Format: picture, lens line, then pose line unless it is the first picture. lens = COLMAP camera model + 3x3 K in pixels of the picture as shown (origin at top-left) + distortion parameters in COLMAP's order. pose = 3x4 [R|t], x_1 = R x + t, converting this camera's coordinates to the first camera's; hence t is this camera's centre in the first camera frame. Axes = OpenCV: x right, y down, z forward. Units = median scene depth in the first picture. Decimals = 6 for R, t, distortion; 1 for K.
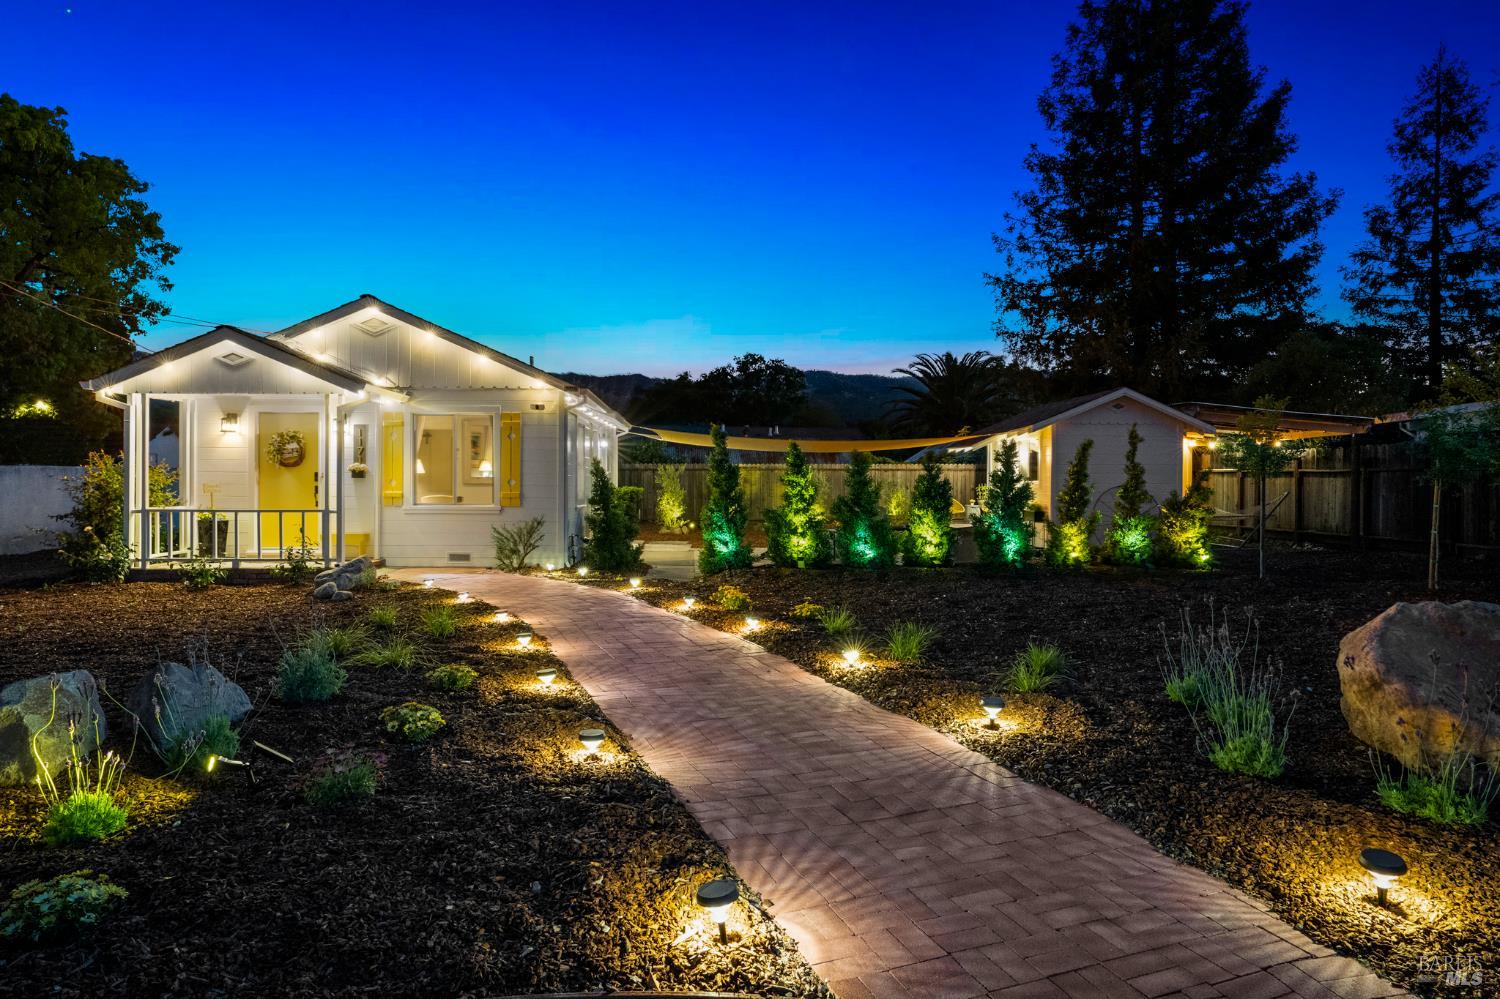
lens RADIAL K [[904.8, 0, 759.8], [0, 904.8, 504.6], [0, 0, 1]] dist [-0.036102, 0.023822]
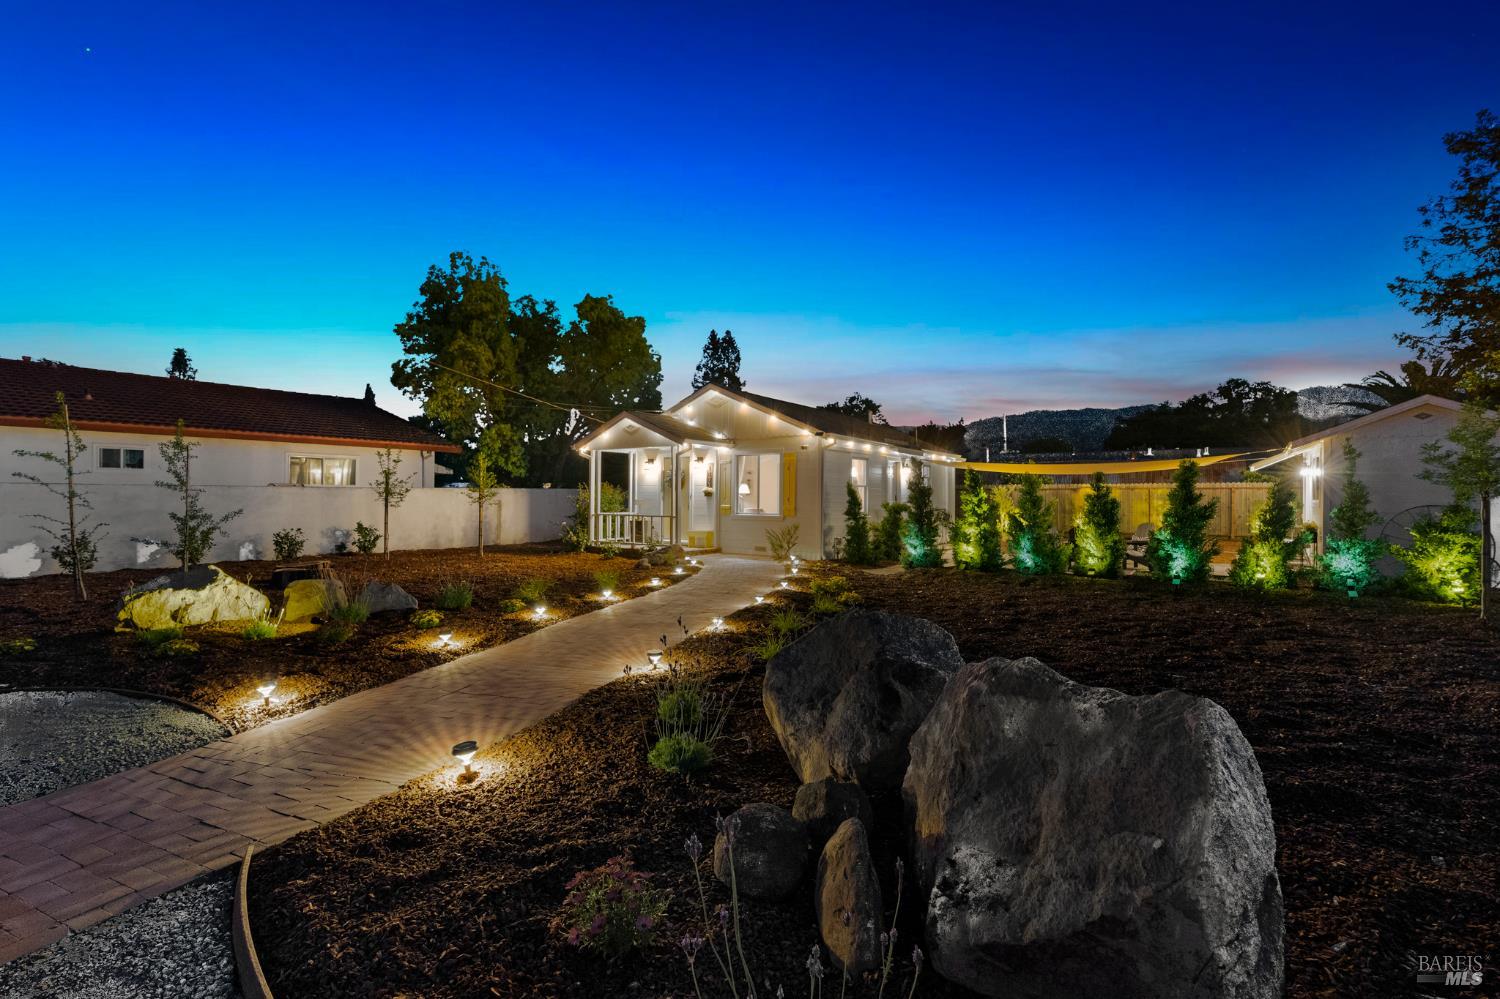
lens RADIAL K [[687.4, 0, 750.0], [0, 687.4, 499.5], [0, 0, 1]] dist [0.003318, 0.000222]
pose [[0.791031, 0.002436, -0.611772, 0.365699], [-0.016624, 0.999708, -0.017514, -0.004251], [0.611551, 0.024024, 0.790840, 0.076955]]
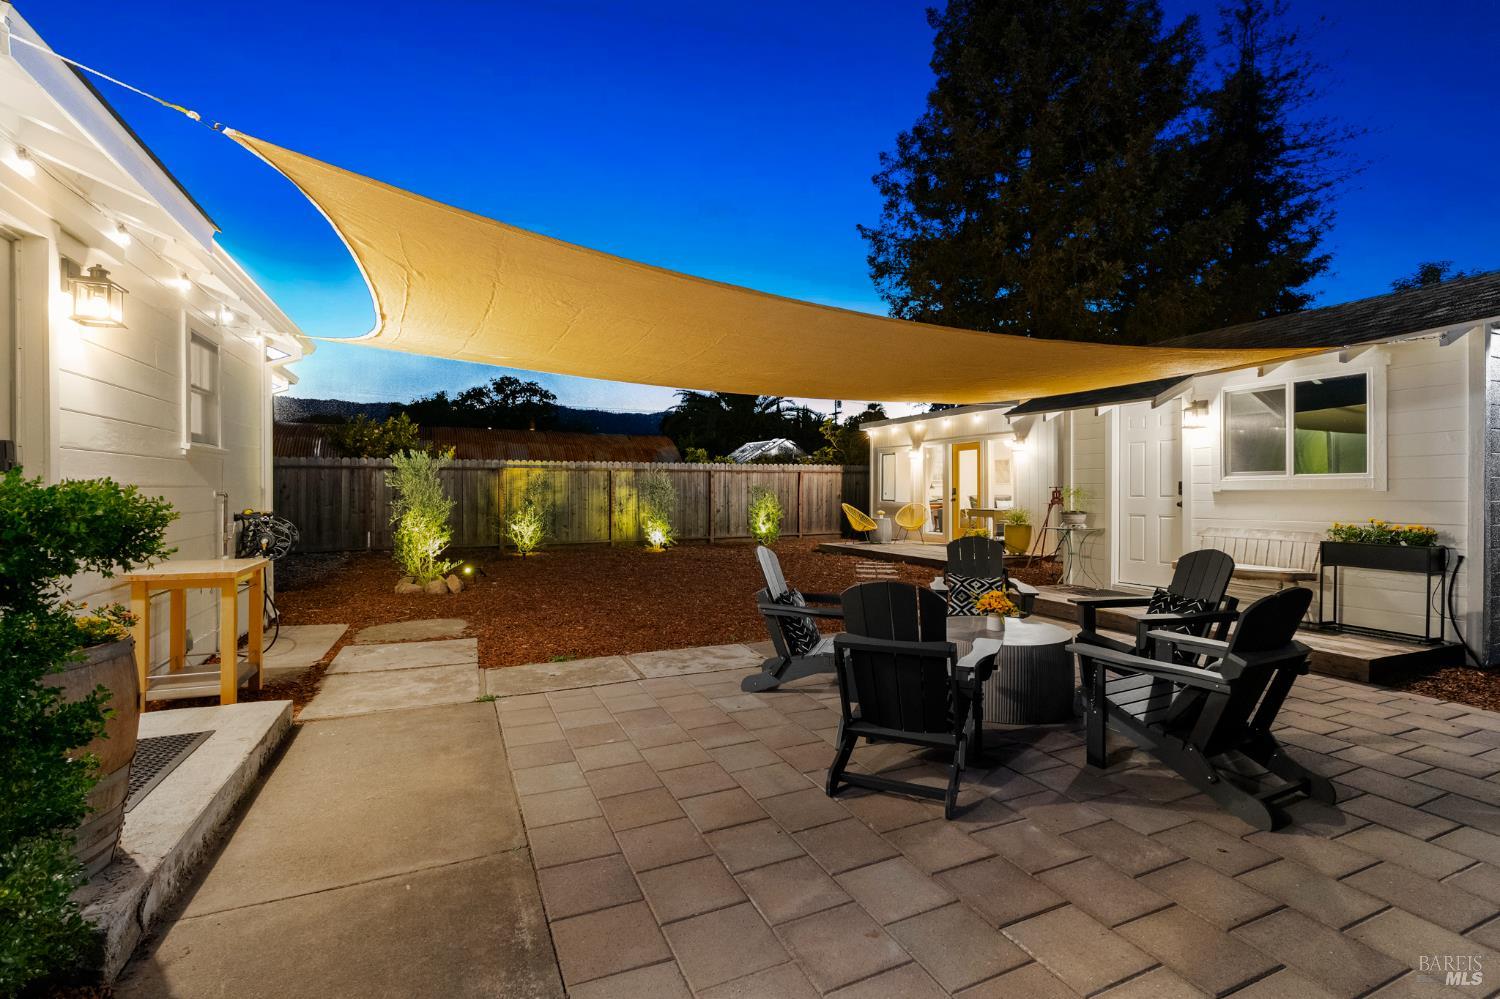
lens RADIAL K [[687.4, 0, 750.0], [0, 687.4, 499.5], [0, 0, 1]] dist [0.003318, 0.000222]
pose [[0.943142, -0.007439, 0.332306, -0.097647], [0.012211, 0.999850, -0.012275, -0.017741], [-0.332165, 0.015635, 0.943092, 1.062075]]
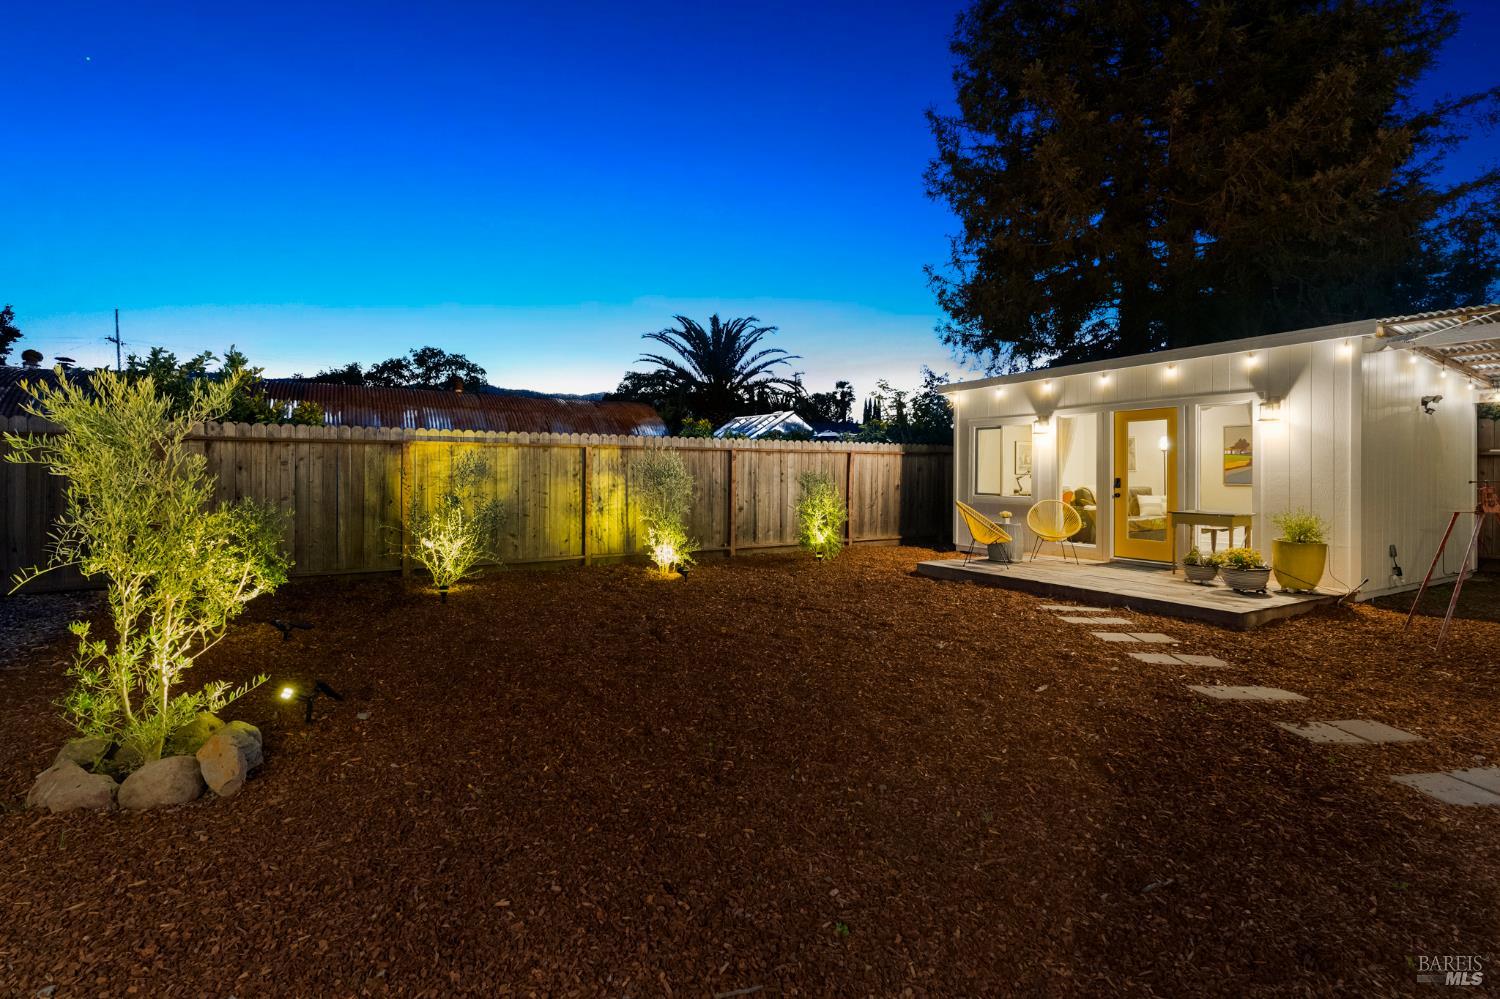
lens RADIAL K [[696.1, 0, 754.4], [0, 696.1, 478.4], [0, 0, 1]] dist [0.000219, 0.000016]
pose [[0.906739, -0.000878, 0.421691, -0.085223], [0.009570, 0.999783, -0.018495, -0.035317], [-0.421584, 0.020806, 0.906551, 1.490412]]
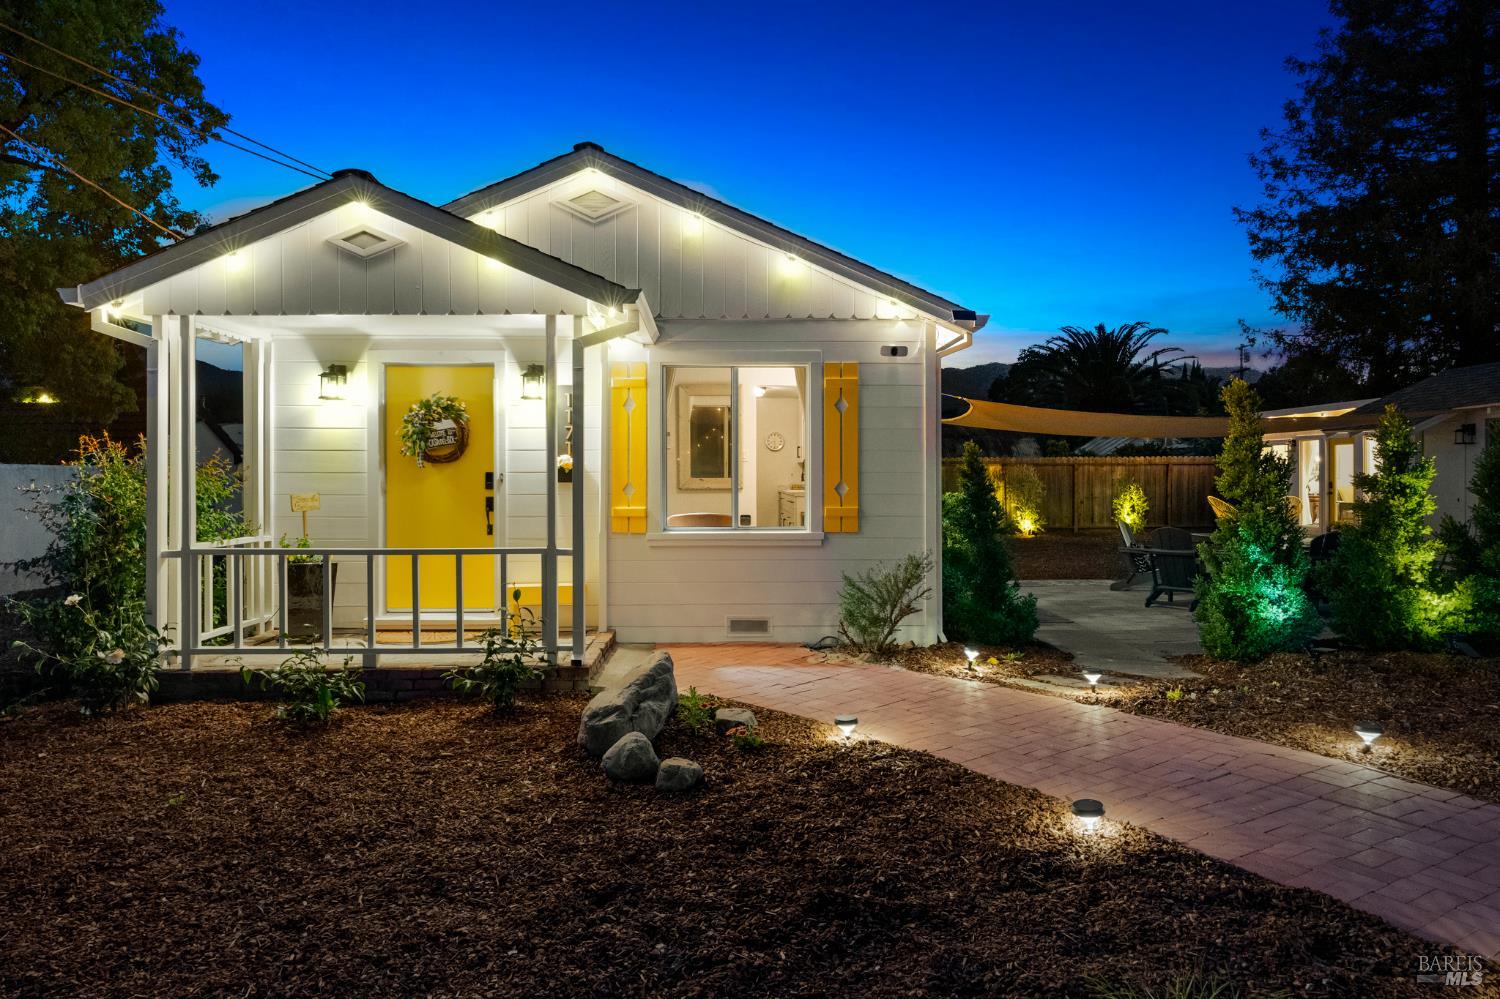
lens RADIAL K [[934.3, 0, 750.0], [0, 934.3, 499.5], [0, 0, 1]] dist [-0.010095, -0.002556]
pose [[0.999451, -0.004995, -0.032763, -0.319397], [0.004927, 0.999986, -0.002154, -0.017645], [0.032773, 0.001991, 0.999461, 0.439408]]
